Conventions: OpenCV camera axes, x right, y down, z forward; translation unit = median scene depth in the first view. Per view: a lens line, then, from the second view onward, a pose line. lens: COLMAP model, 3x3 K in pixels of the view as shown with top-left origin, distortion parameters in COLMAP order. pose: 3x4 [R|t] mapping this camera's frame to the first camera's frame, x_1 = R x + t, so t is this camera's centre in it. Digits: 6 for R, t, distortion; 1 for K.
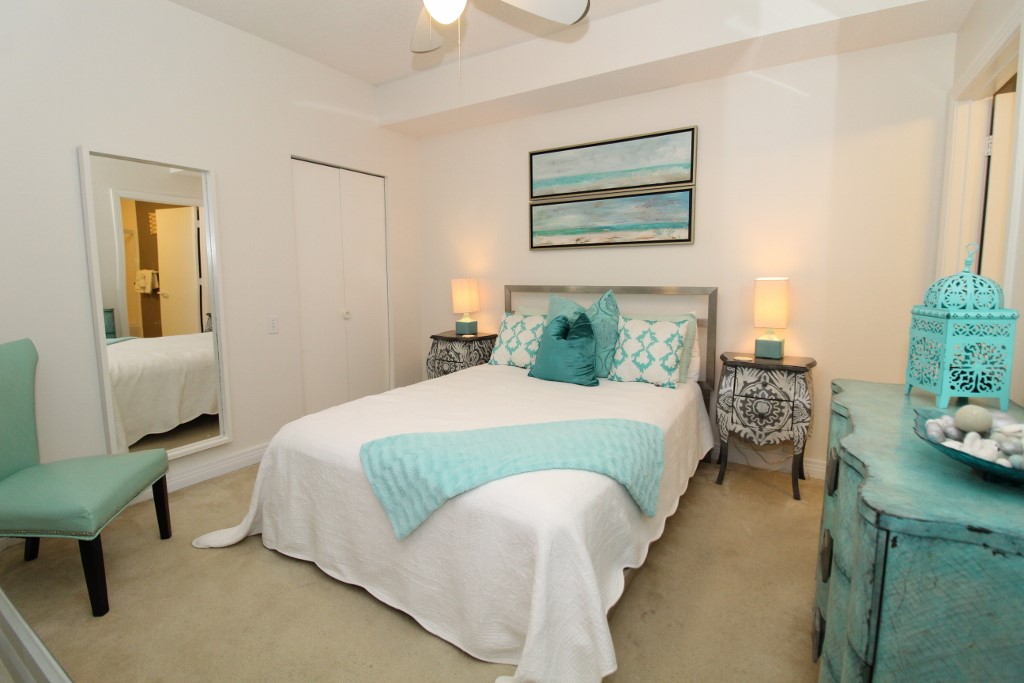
lens RADIAL K [[477.0, 0, 510.8], [0, 477.0, 326.0], [0, 0, 1]] dist [-0.000582, -0.000127]
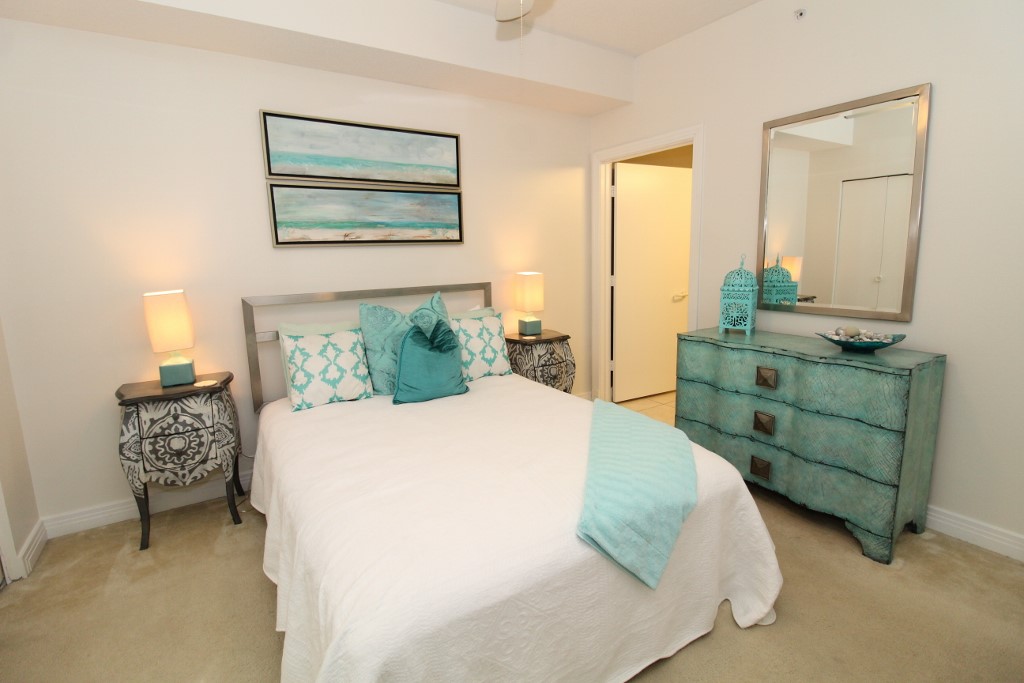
lens RADIAL K [[509.9, 0, 513.0], [0, 509.9, 314.6], [0, 0, 1]] dist [-0.003854, -0.000612]
pose [[0.429204, -0.086302, 0.899075, -0.503929], [0.140848, 0.989642, 0.027757, -0.028862], [-0.892158, 0.114719, 0.436914, 0.356691]]
